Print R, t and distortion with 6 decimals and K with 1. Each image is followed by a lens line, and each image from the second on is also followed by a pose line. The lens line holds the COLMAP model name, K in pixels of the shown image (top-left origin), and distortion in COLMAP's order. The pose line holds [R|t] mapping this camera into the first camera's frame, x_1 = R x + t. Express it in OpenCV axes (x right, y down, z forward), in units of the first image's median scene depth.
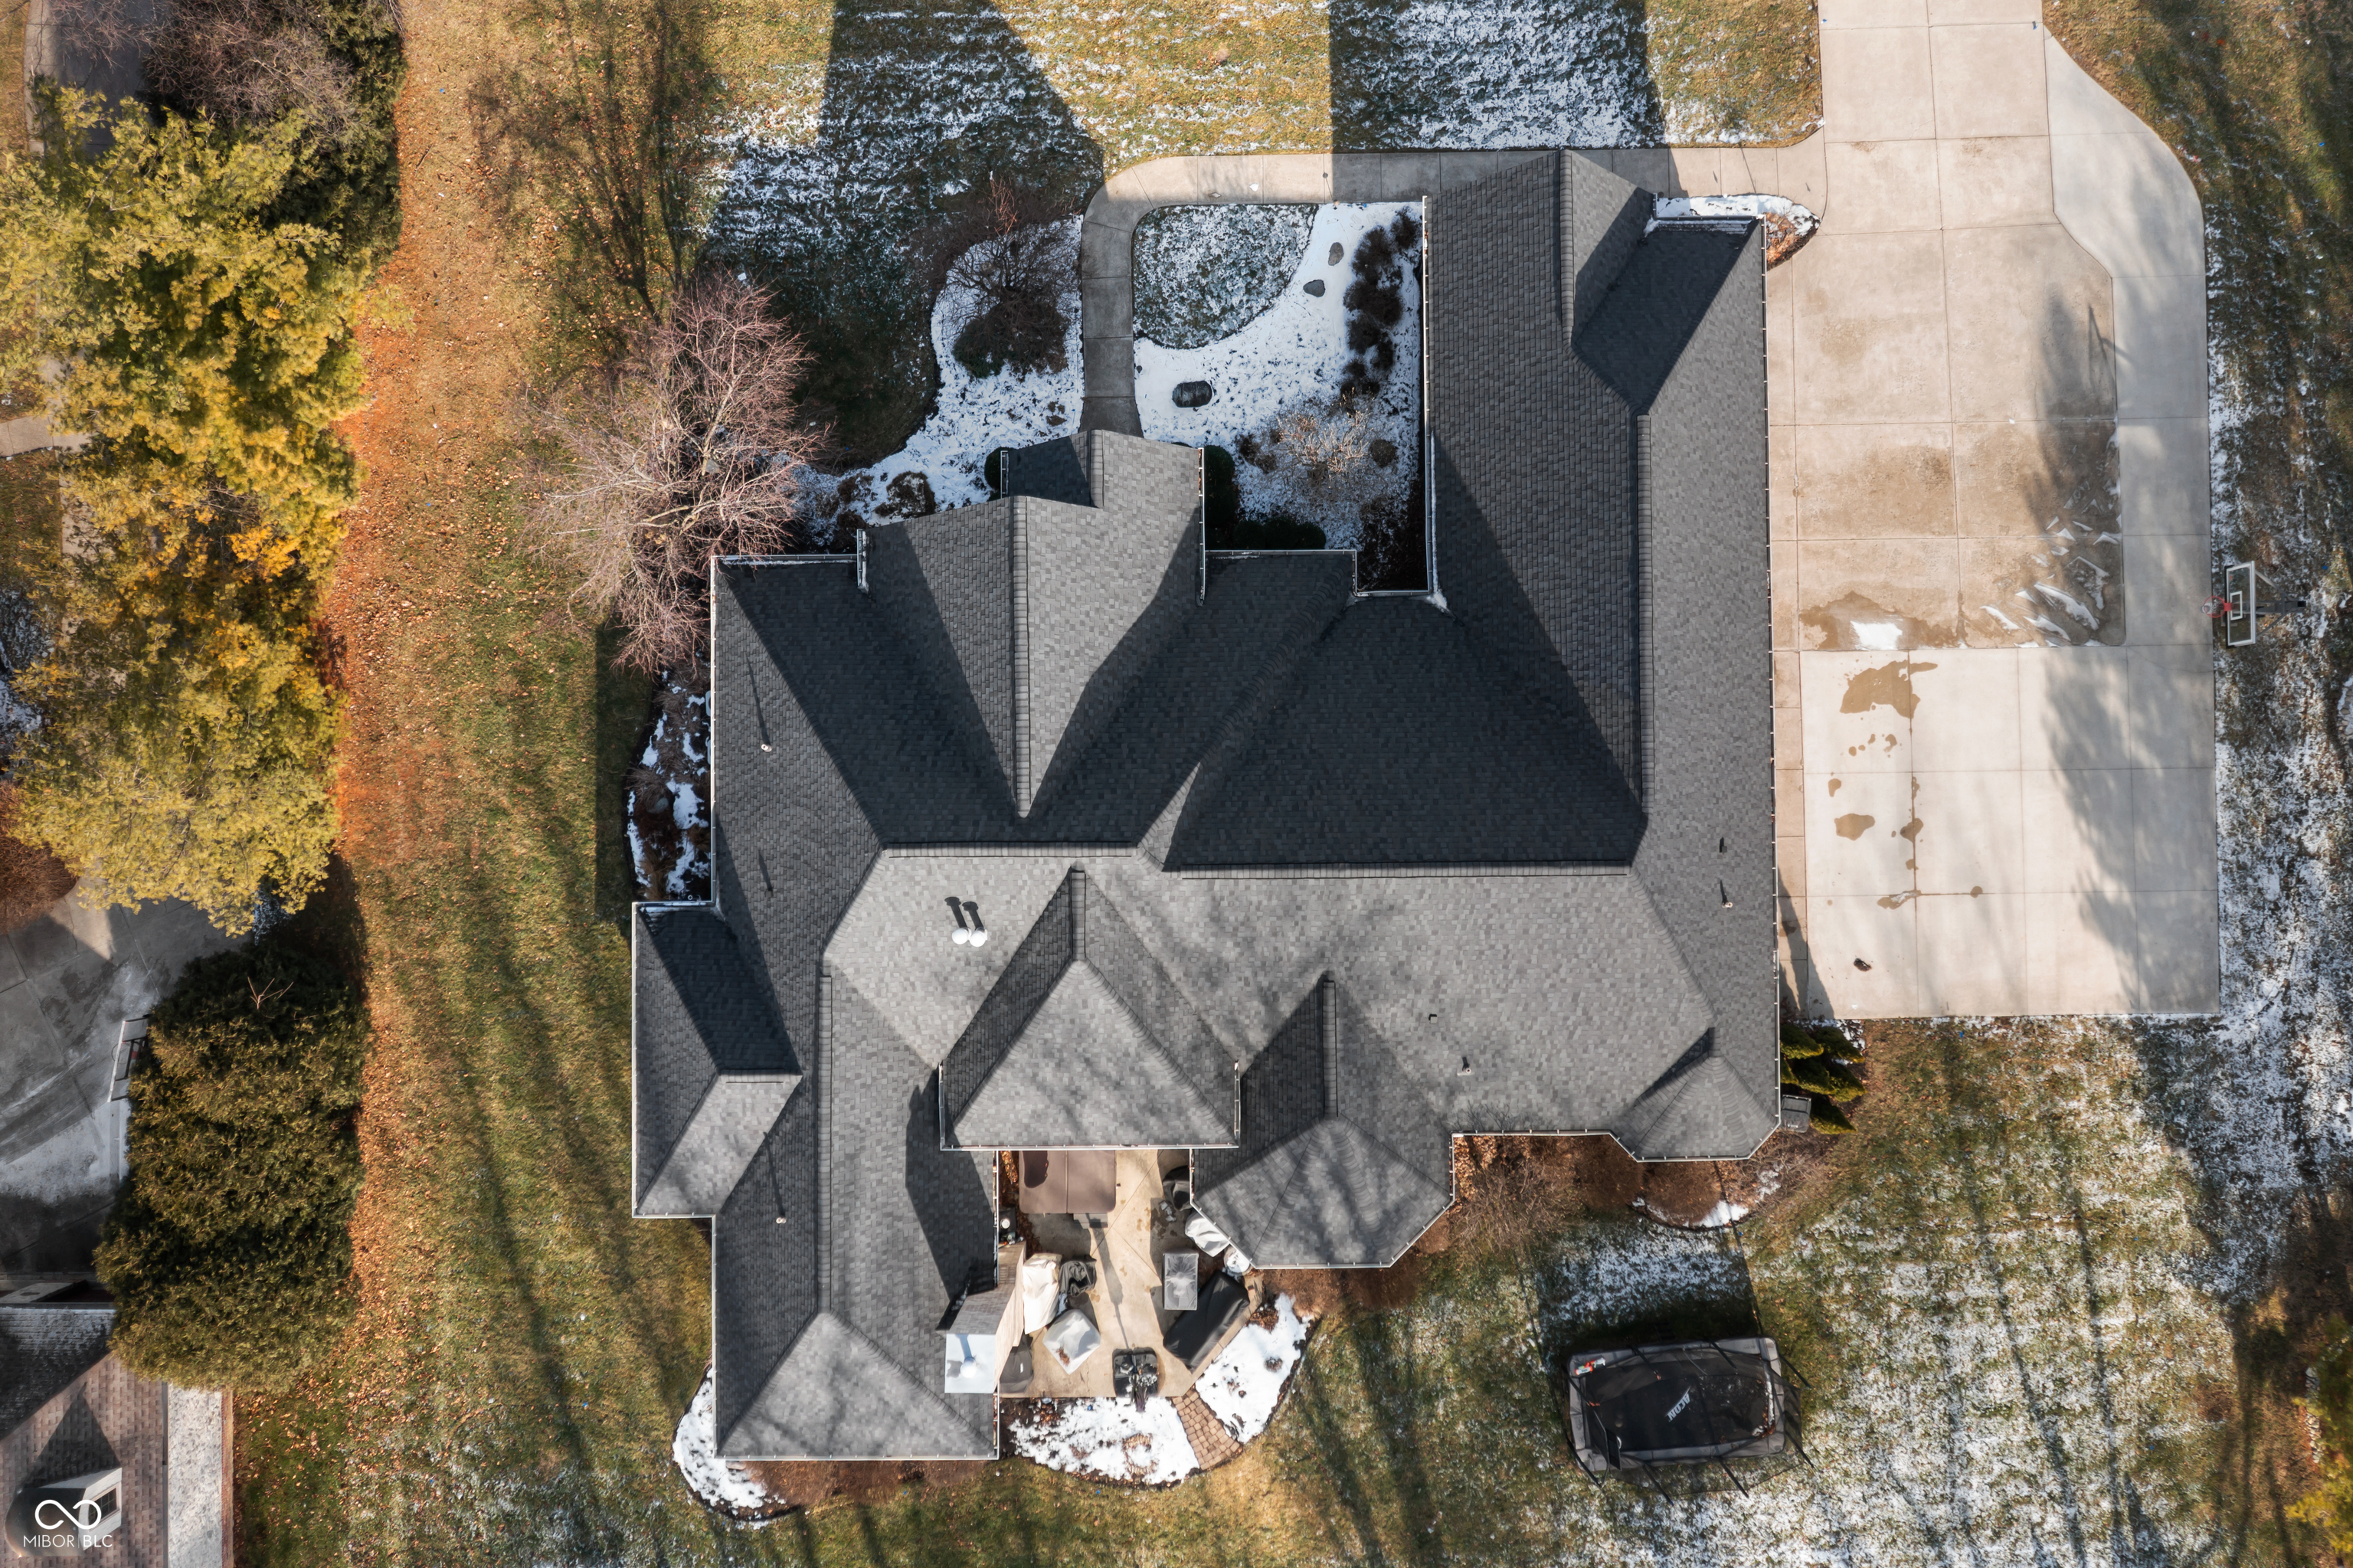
lens RADIAL K [[1858.2, 0, 1182.0], [0, 1858.2, 785.7], [0, 0, 1]] dist [-0.018028, 0.012176]
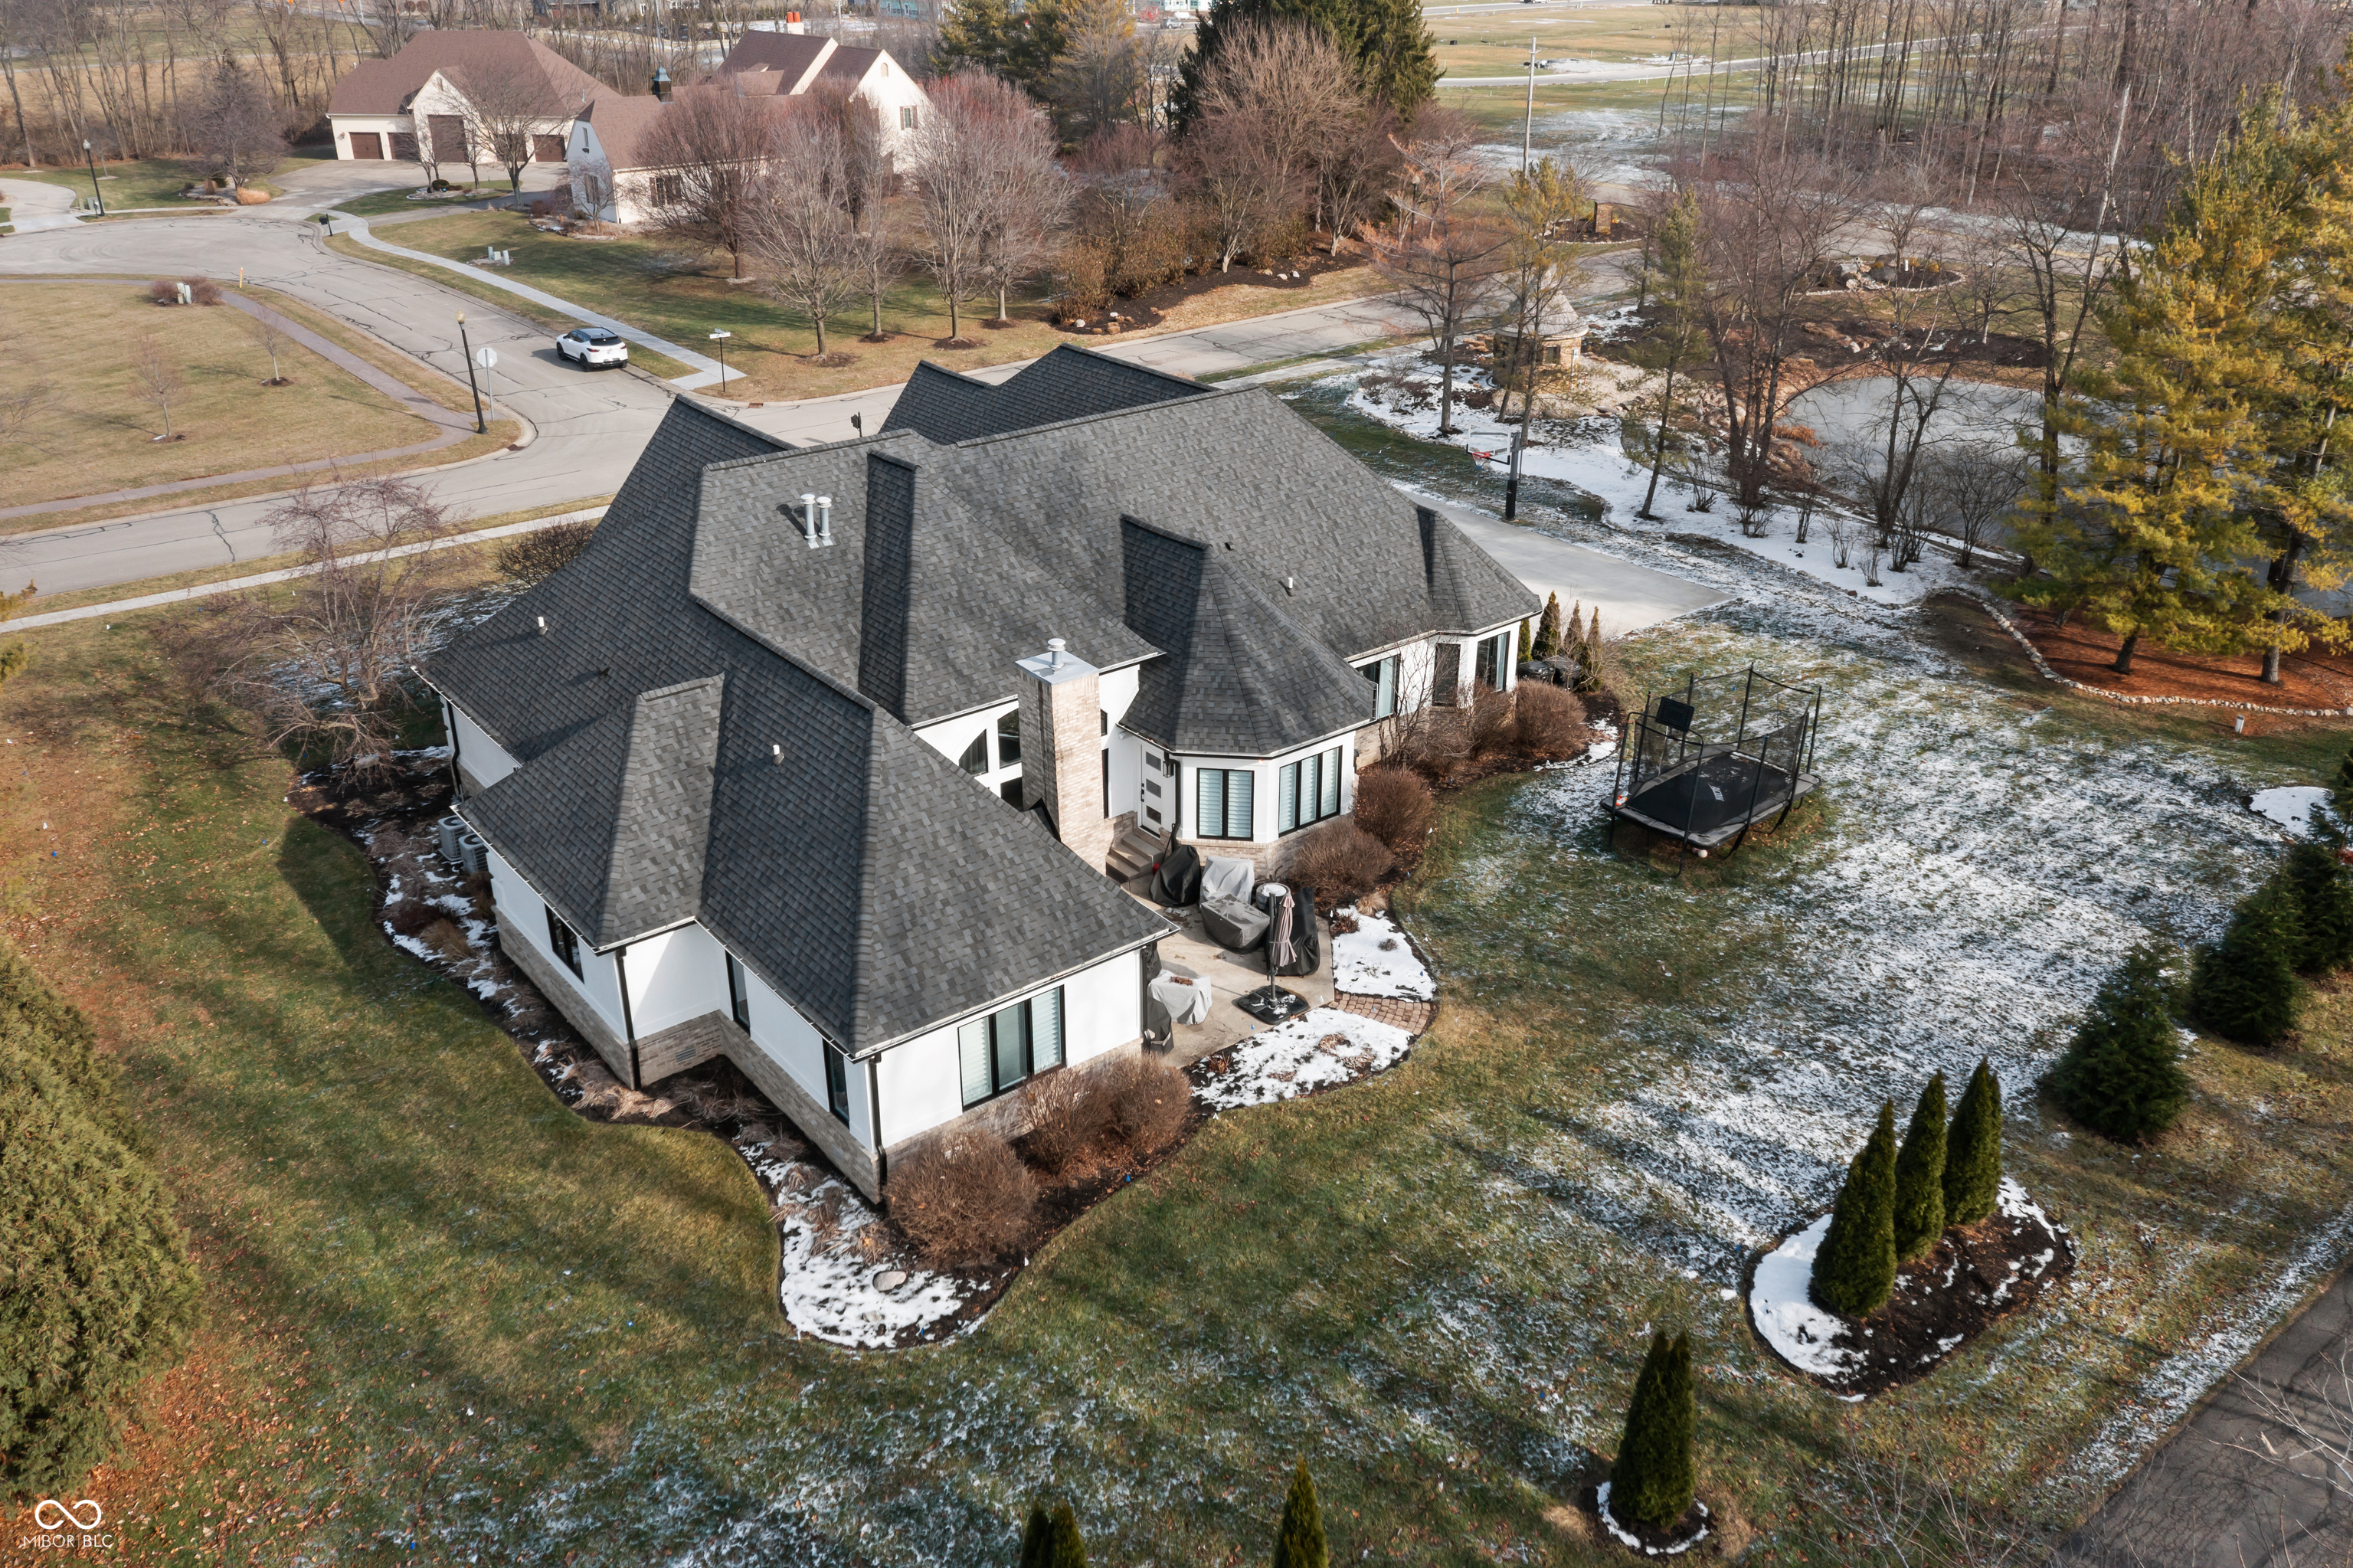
lens RADIAL K [[1858.2, 0, 1181.0], [0, 1858.2, 771.8], [0, 0, 1]] dist [-0.018028, 0.012176]
pose [[0.784192, -0.256557, 0.564996, -0.478220], [0.620256, 0.350536, -0.701717, 0.814576], [-0.018021, 0.900724, 0.434019, 0.564760]]
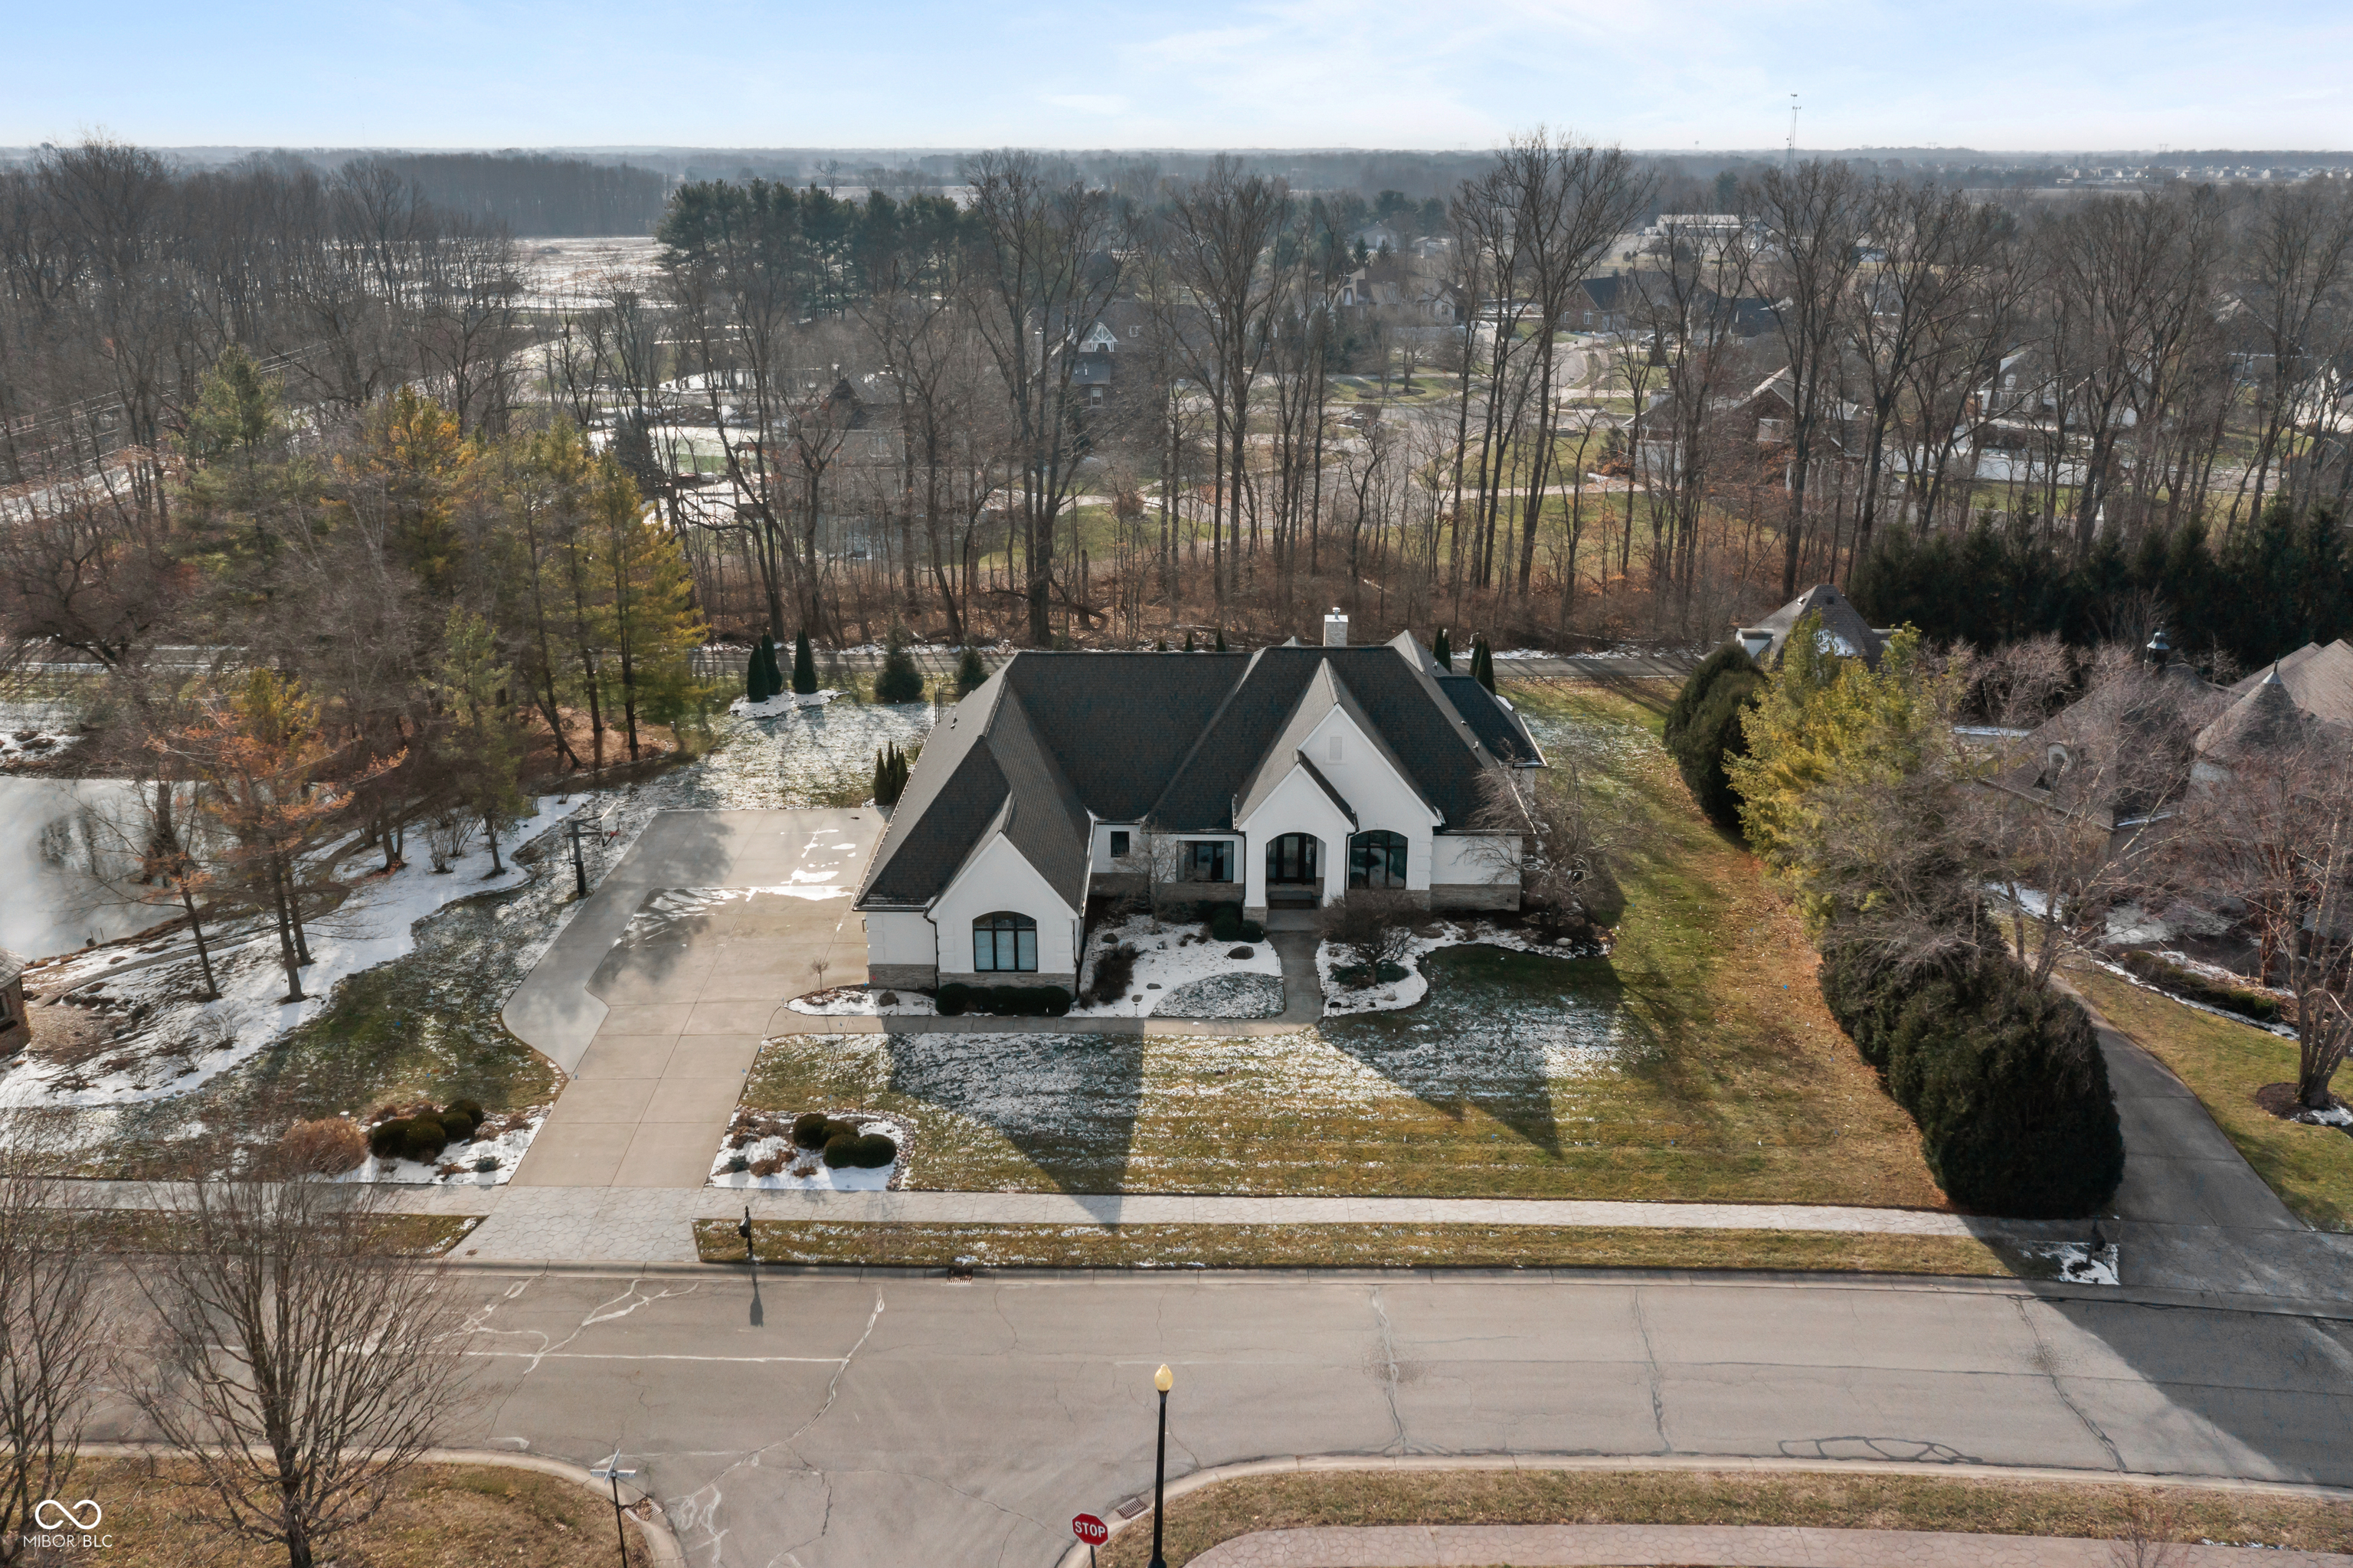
lens RADIAL K [[1858.2, 0, 1179.2], [0, 1858.2, 791.2], [0, 0, 1]] dist [-0.018028, 0.012176]
pose [[-0.999794, 0.000850, 0.020292, 0.024053], [0.019004, -0.313355, 0.949446, -1.553926], [0.007166, 0.949636, 0.313274, 0.424703]]
